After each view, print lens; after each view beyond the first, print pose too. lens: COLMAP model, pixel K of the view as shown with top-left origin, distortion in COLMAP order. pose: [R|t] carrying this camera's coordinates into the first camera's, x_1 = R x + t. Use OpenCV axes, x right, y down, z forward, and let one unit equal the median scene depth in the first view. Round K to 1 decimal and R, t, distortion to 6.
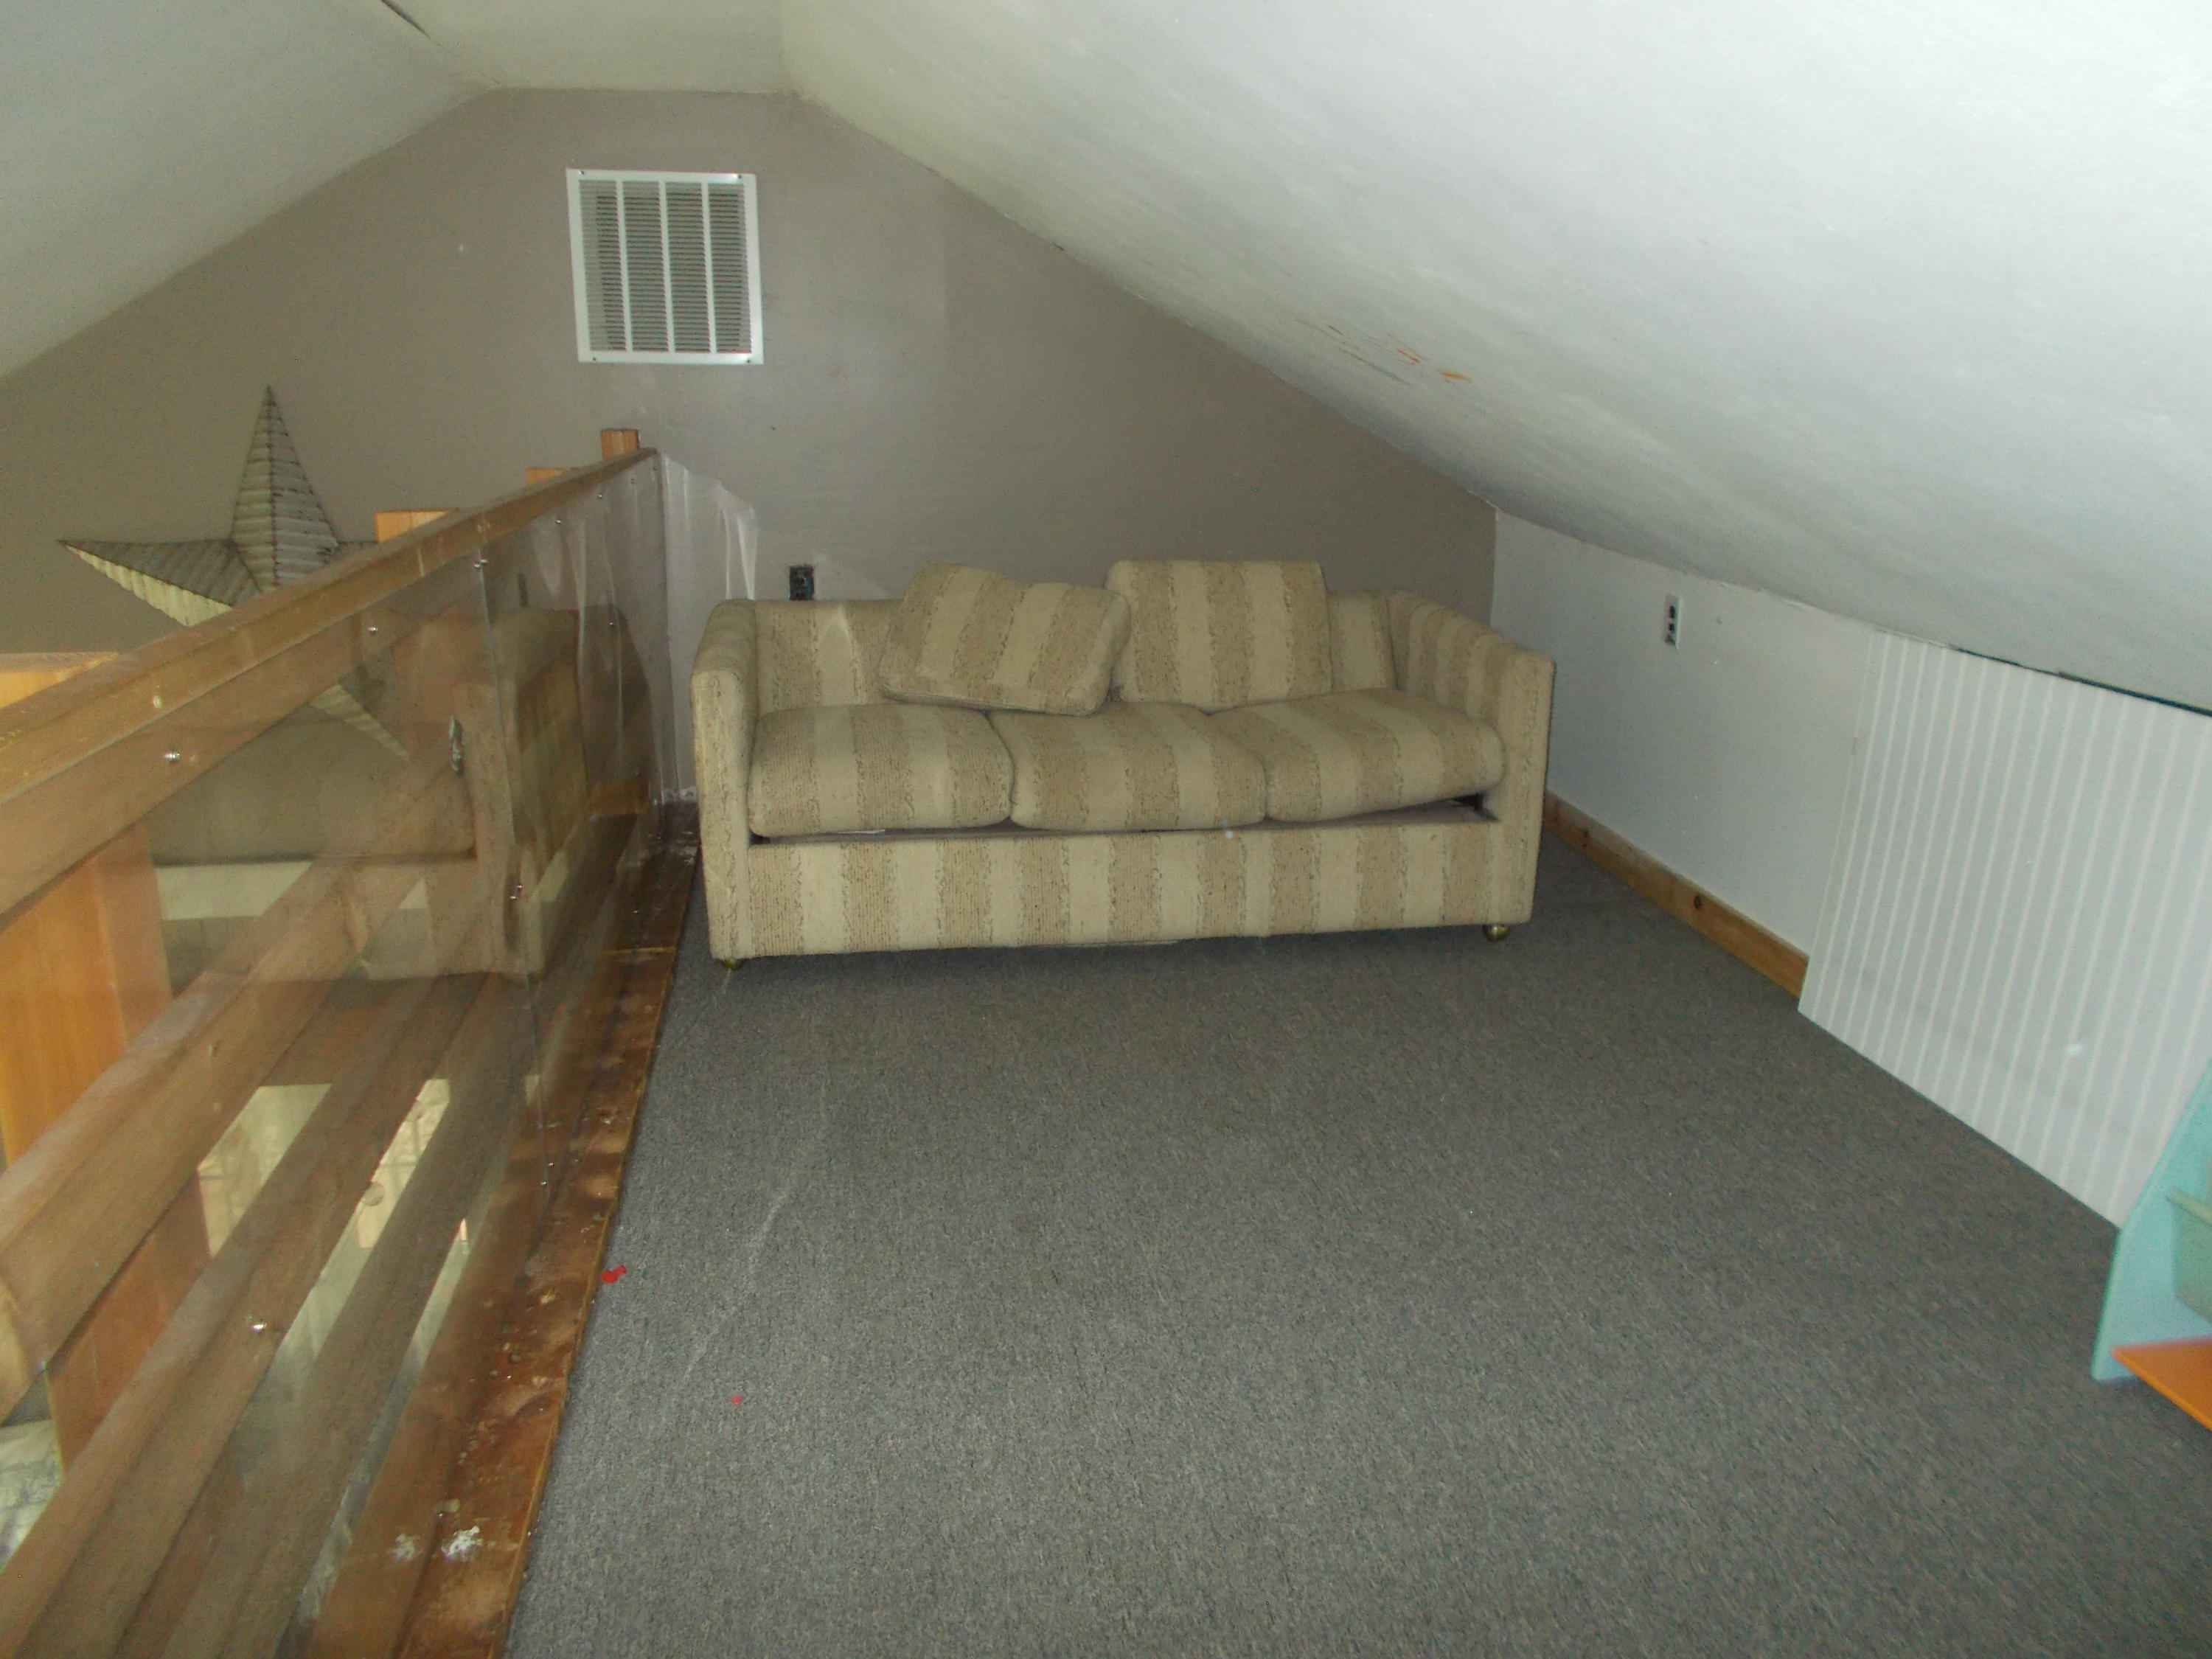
lens RADIAL K [[1682.1, 0, 1098.9], [0, 1682.1, 802.5], [0, 0, 1]] dist [0.001451, 0.001553]
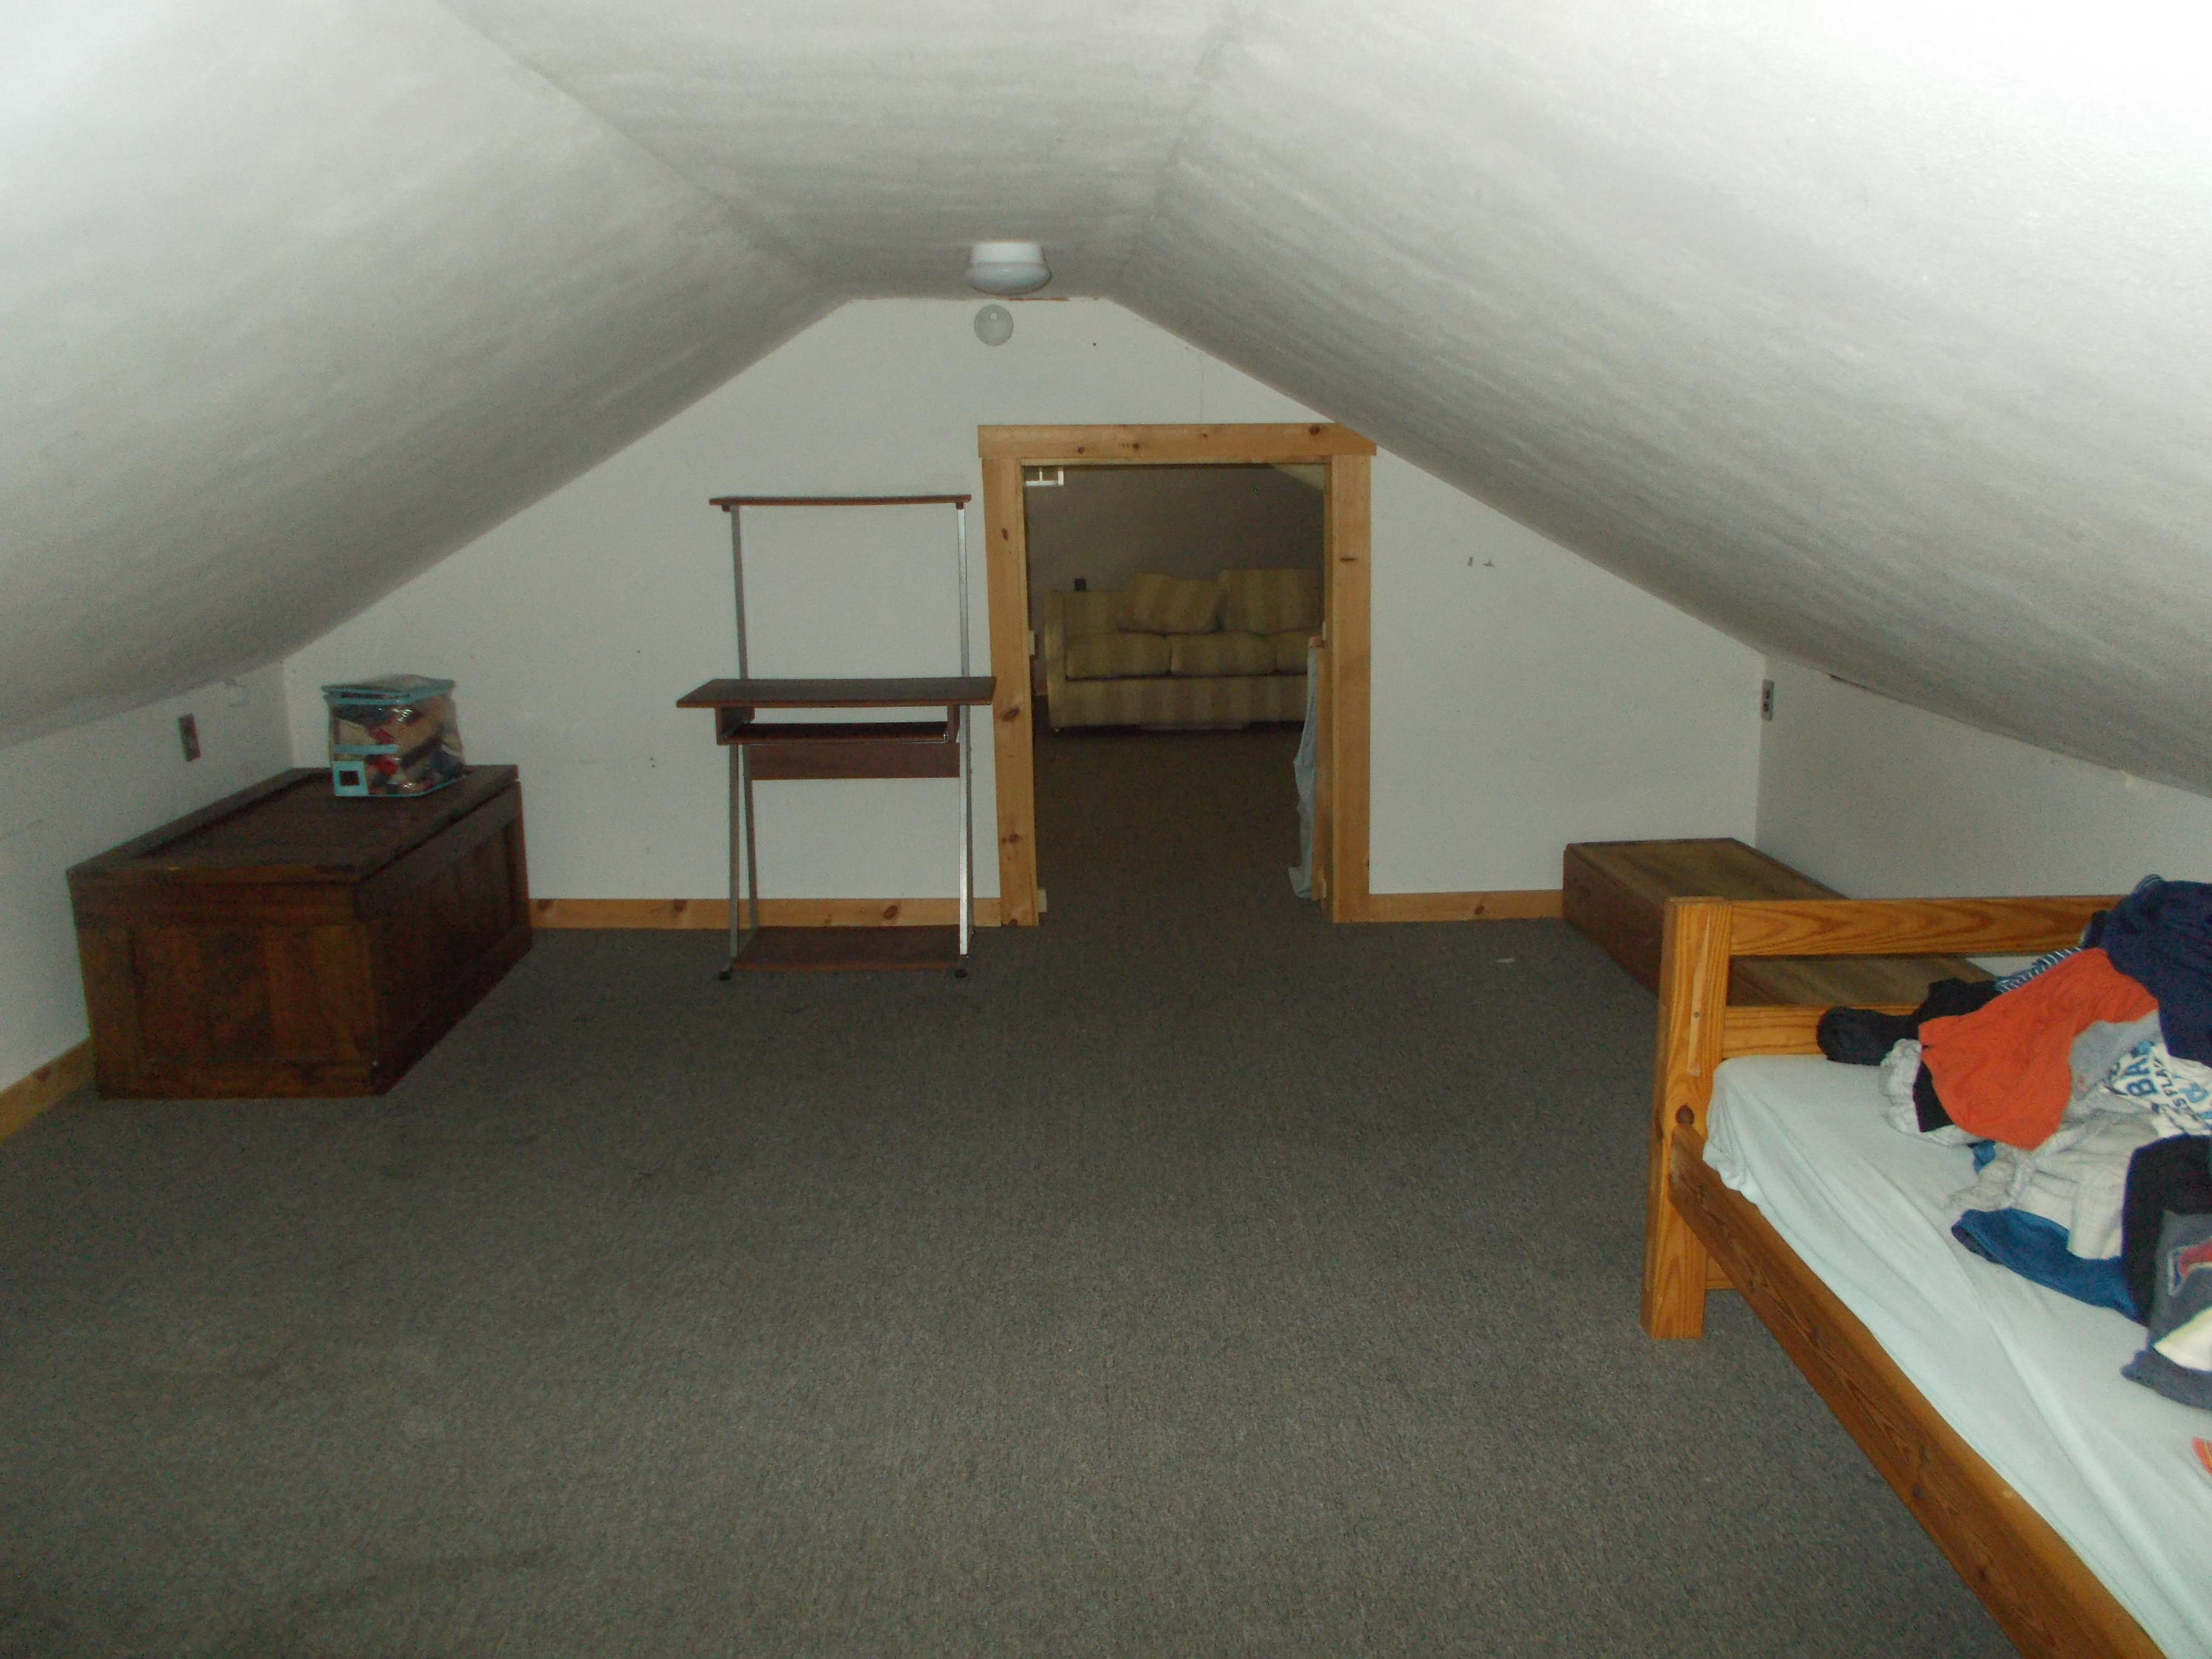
lens RADIAL K [[1682.1, 0, 1098.9], [0, 1682.1, 802.5], [0, 0, 1]] dist [0.001451, 0.001553]
pose [[0.991531, 0.007158, -0.129673, 0.153530], [-0.014508, 0.998335, -0.055825, 0.321131], [0.129058, 0.057234, 0.989984, -1.337332]]
